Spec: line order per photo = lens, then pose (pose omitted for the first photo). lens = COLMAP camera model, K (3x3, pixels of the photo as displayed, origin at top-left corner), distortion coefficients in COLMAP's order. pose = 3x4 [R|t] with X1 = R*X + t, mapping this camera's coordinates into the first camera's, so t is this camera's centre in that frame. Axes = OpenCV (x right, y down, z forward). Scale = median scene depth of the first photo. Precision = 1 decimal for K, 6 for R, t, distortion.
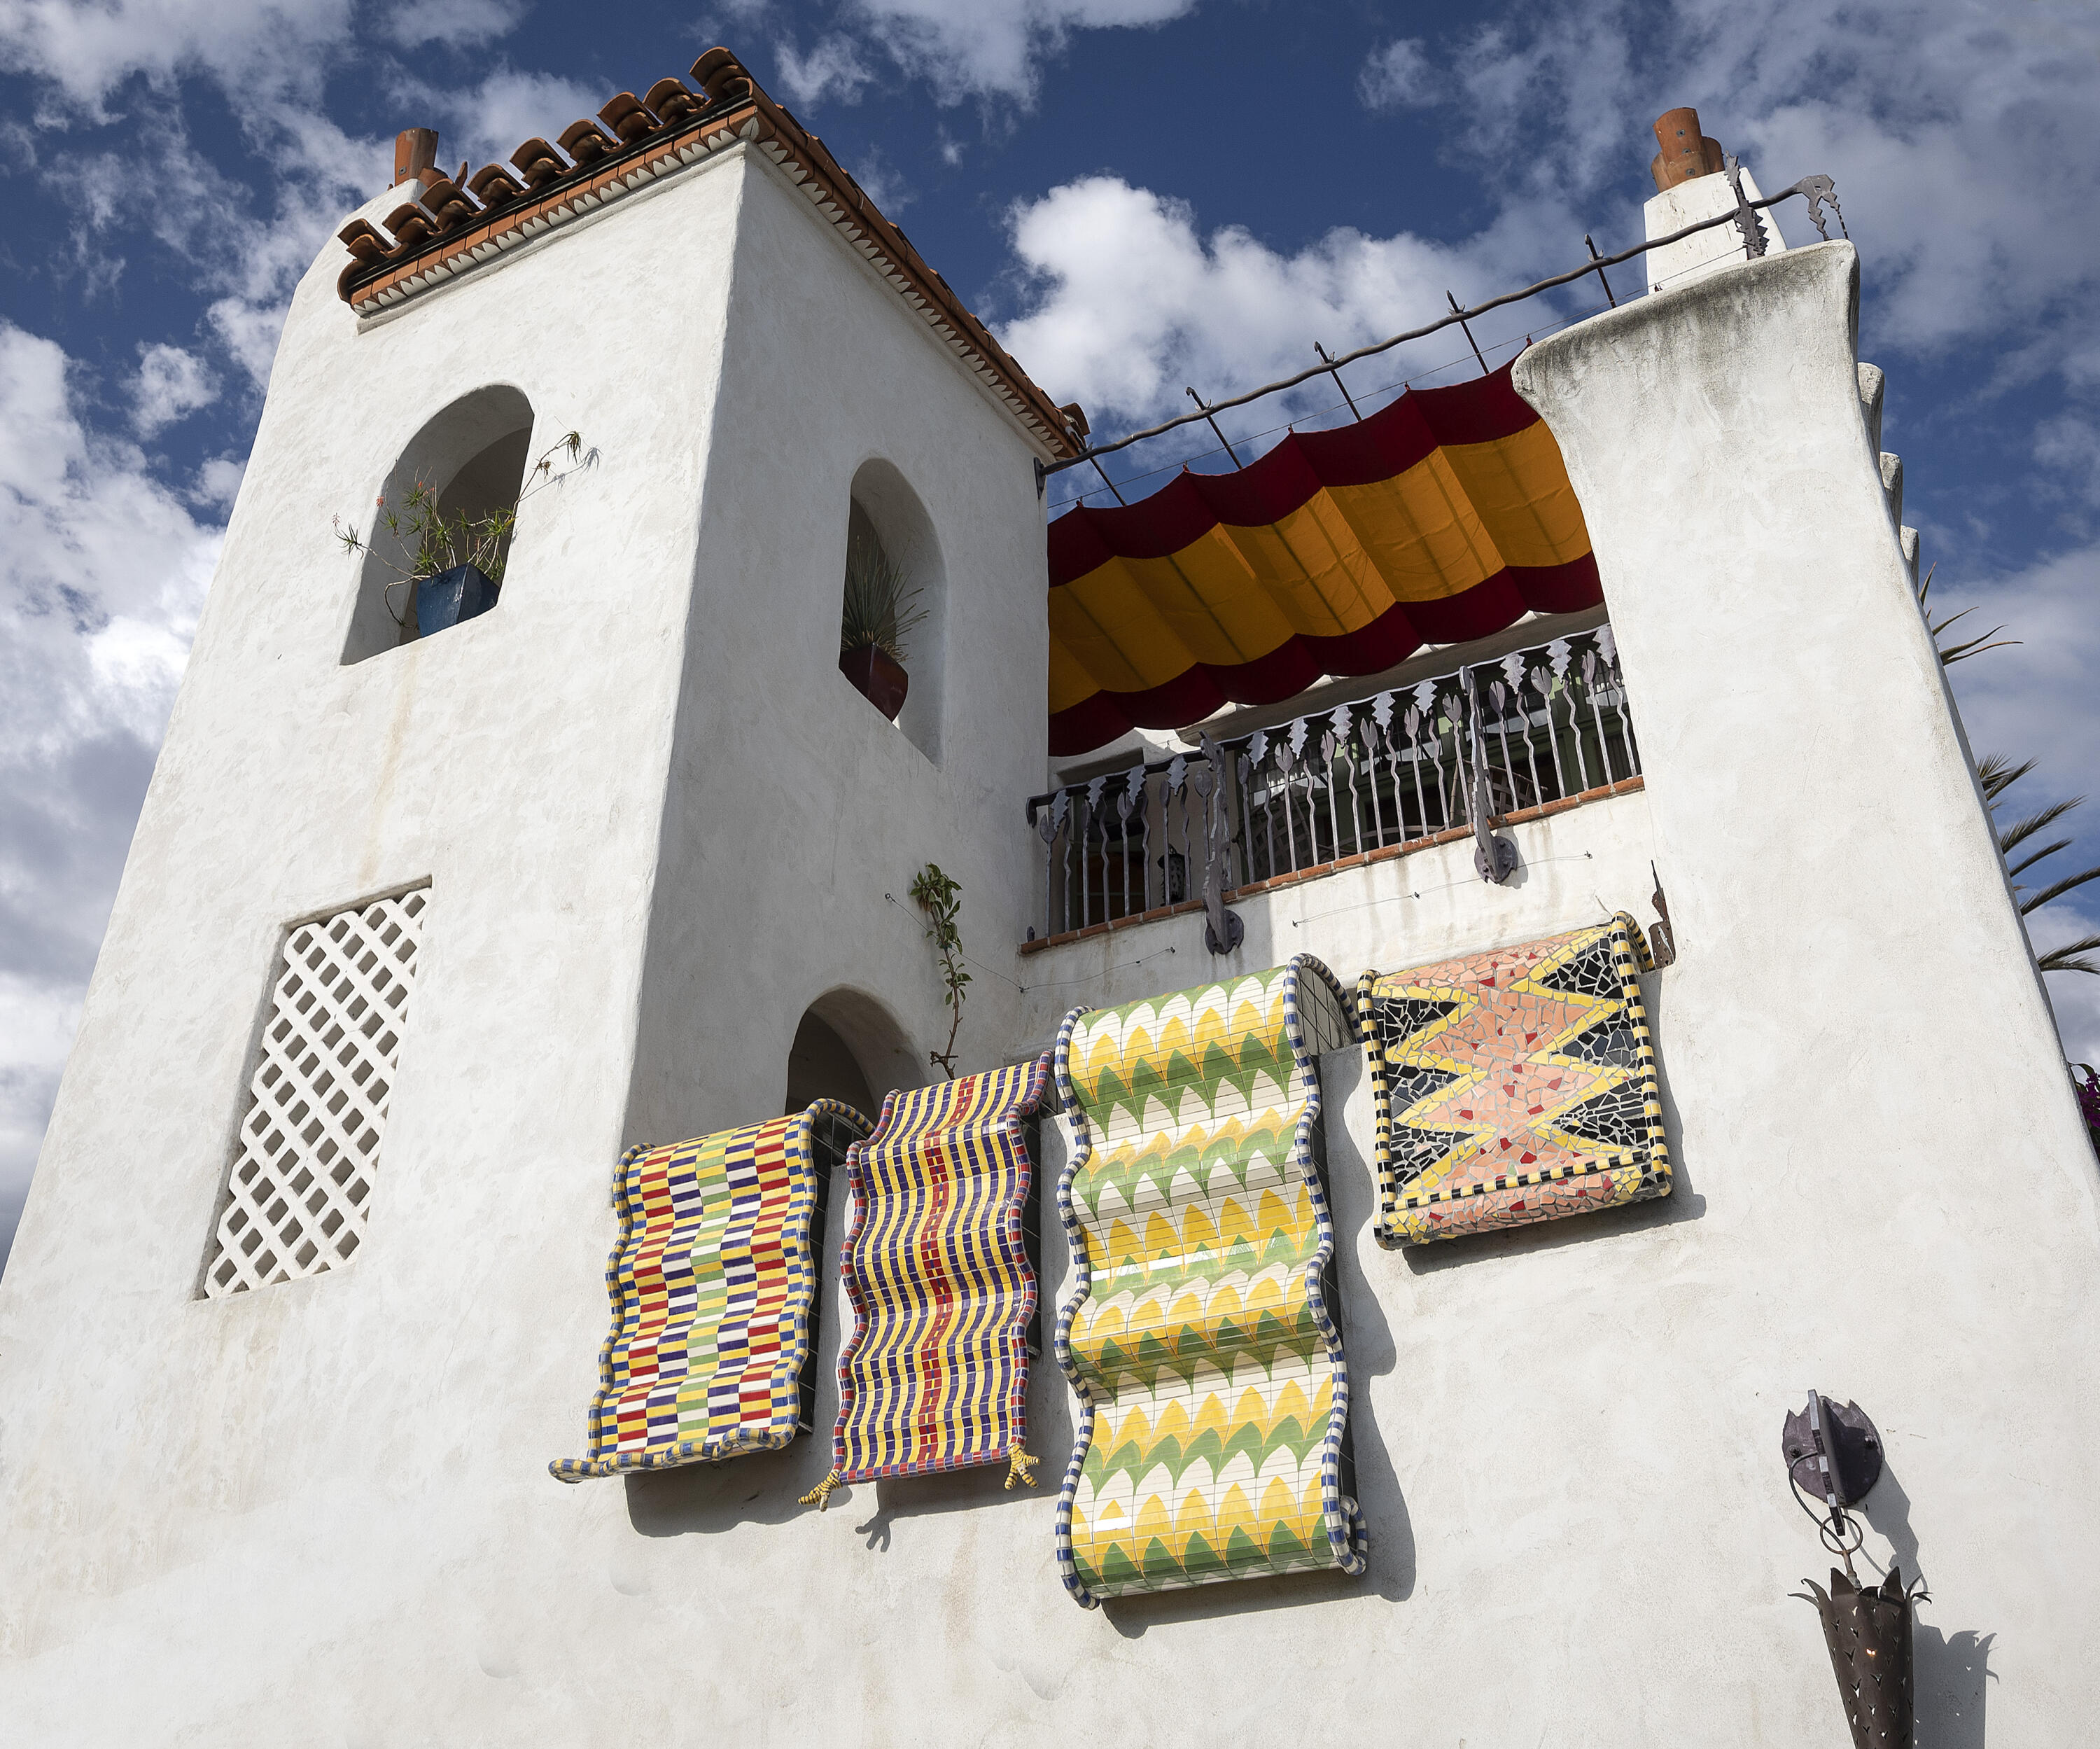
lens RADIAL K [[1996.1, 0, 1051.6], [0, 1996.1, 870.3], [0, 0, 1]] dist [-0.013804, 0.000000]
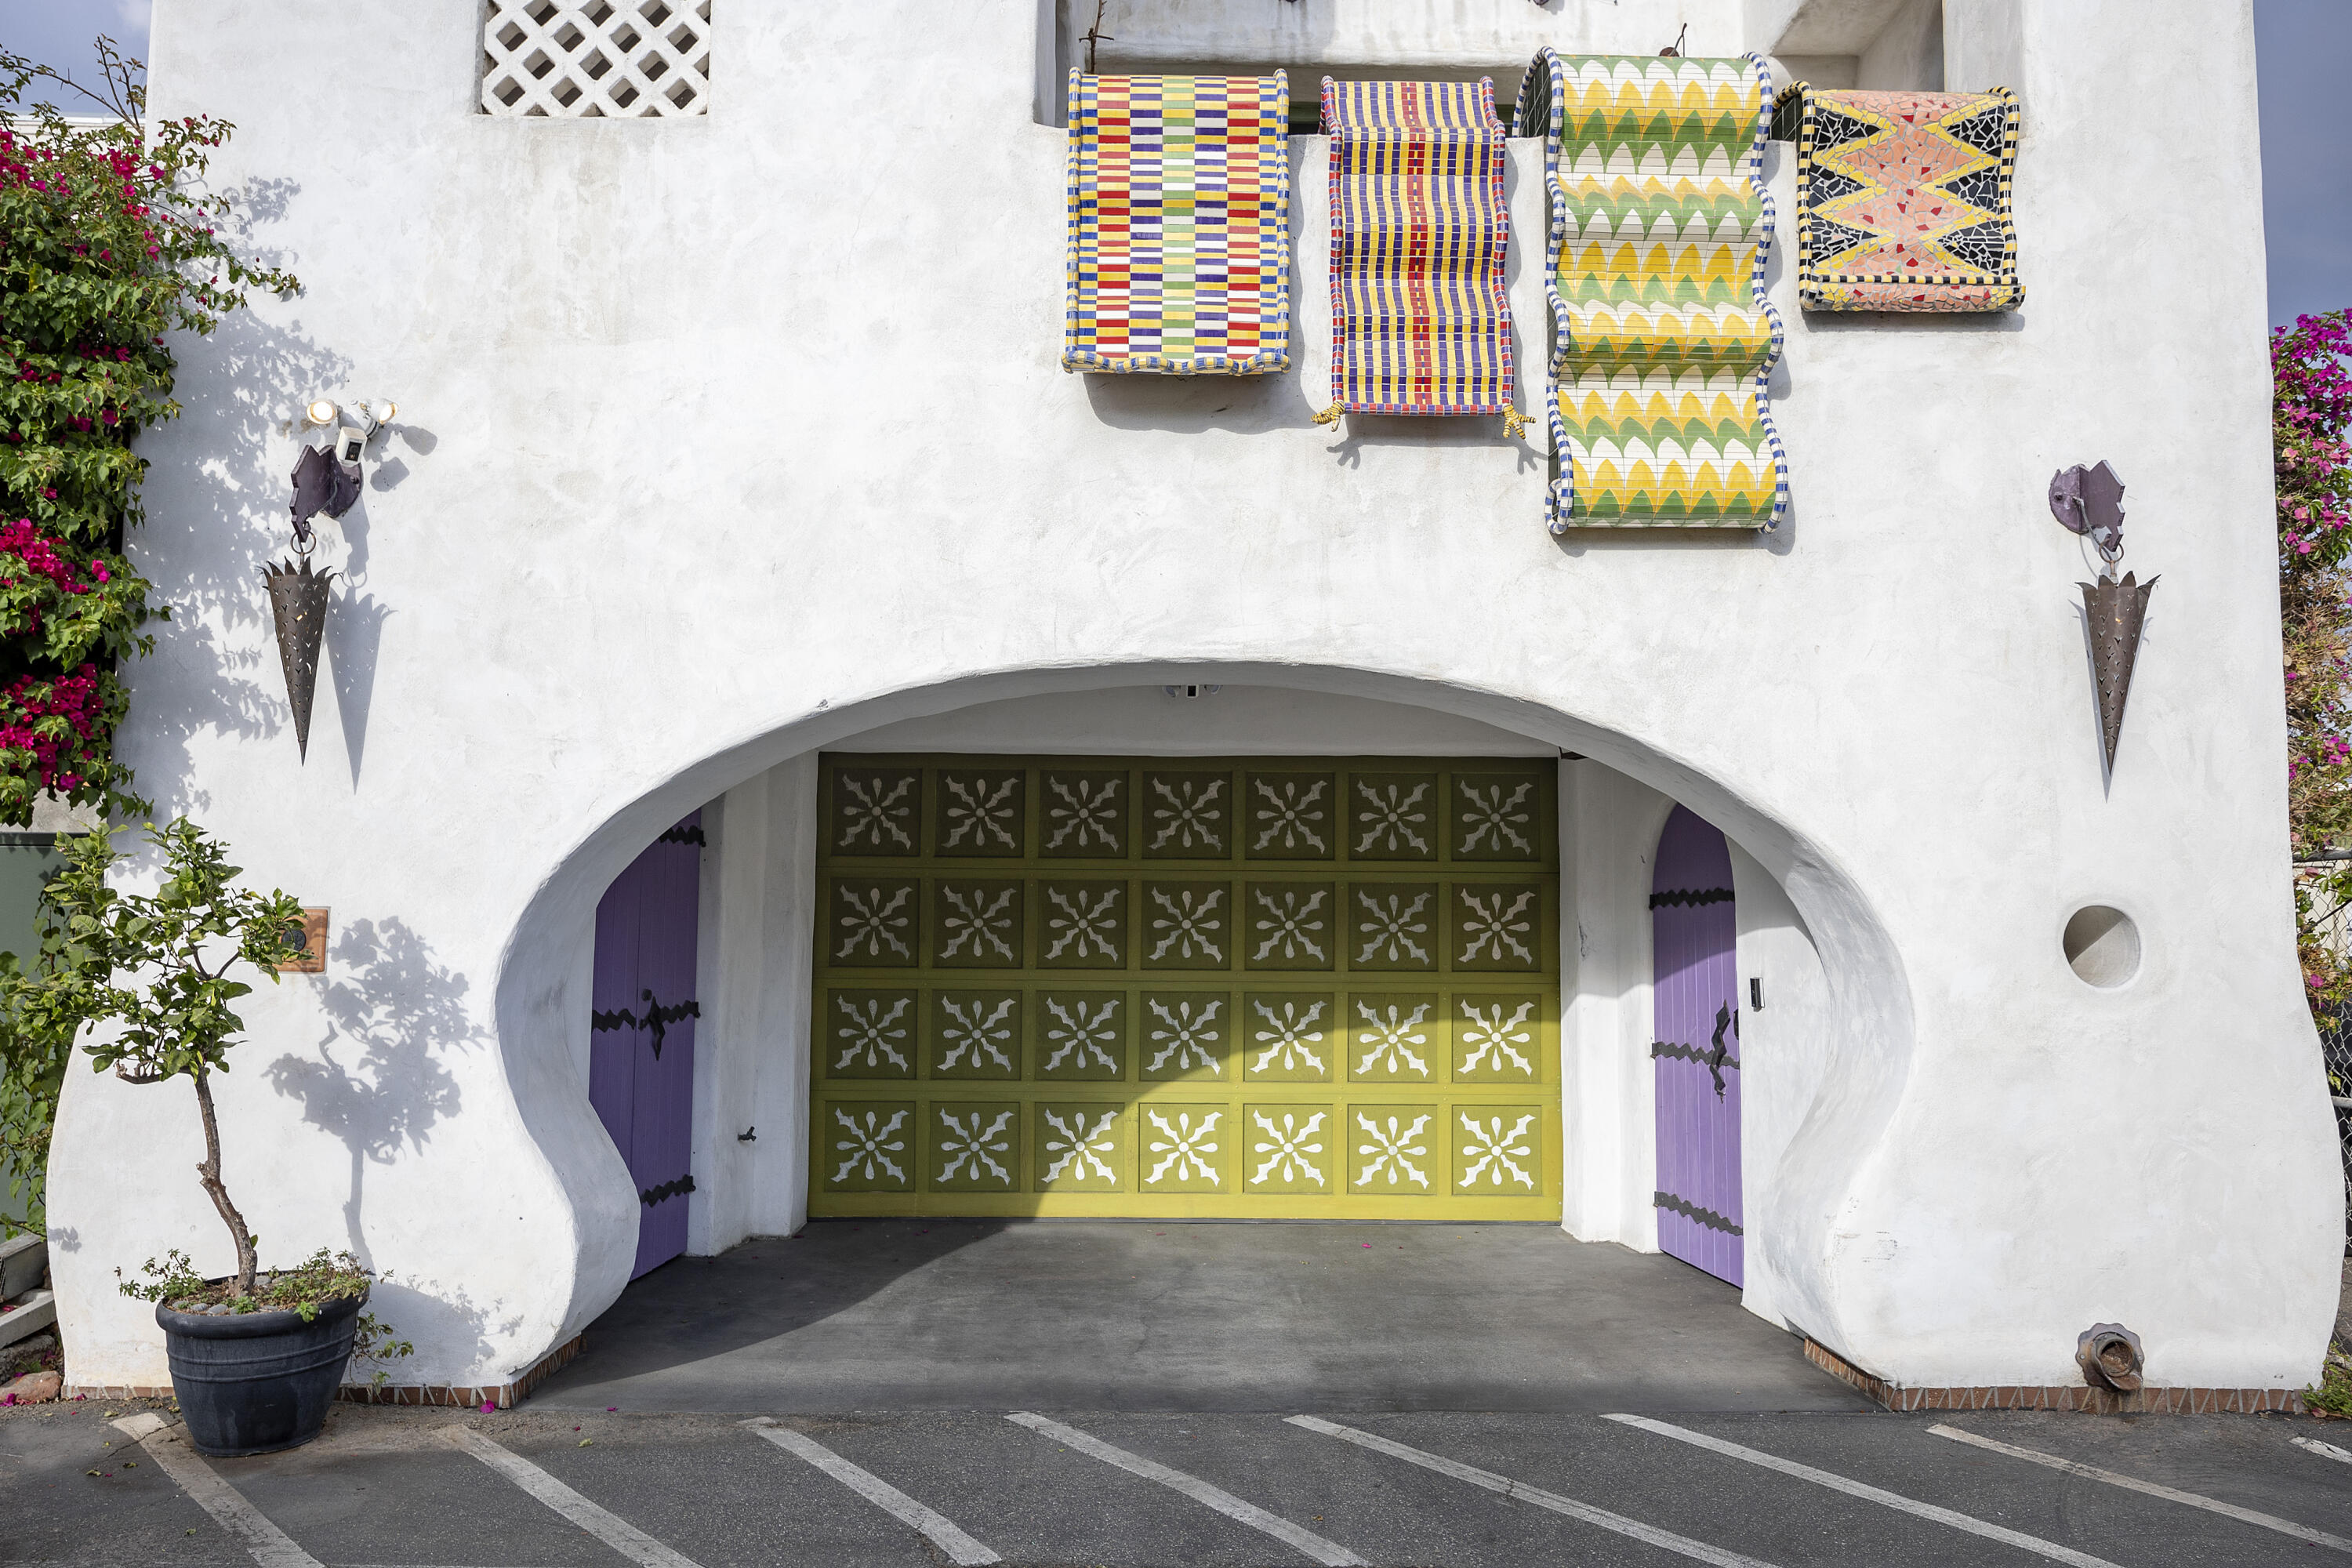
lens RADIAL K [[1547.6, 0, 1175.6], [0, 1547.6, 786.8], [0, 0, 1]] dist [-0.019318, 0.006488]
pose [[0.889524, 0.044005, 0.454763, -0.601253], [-0.260112, 0.867075, 0.424880, 0.123951], [-0.375617, -0.496231, 0.782730, 0.164905]]
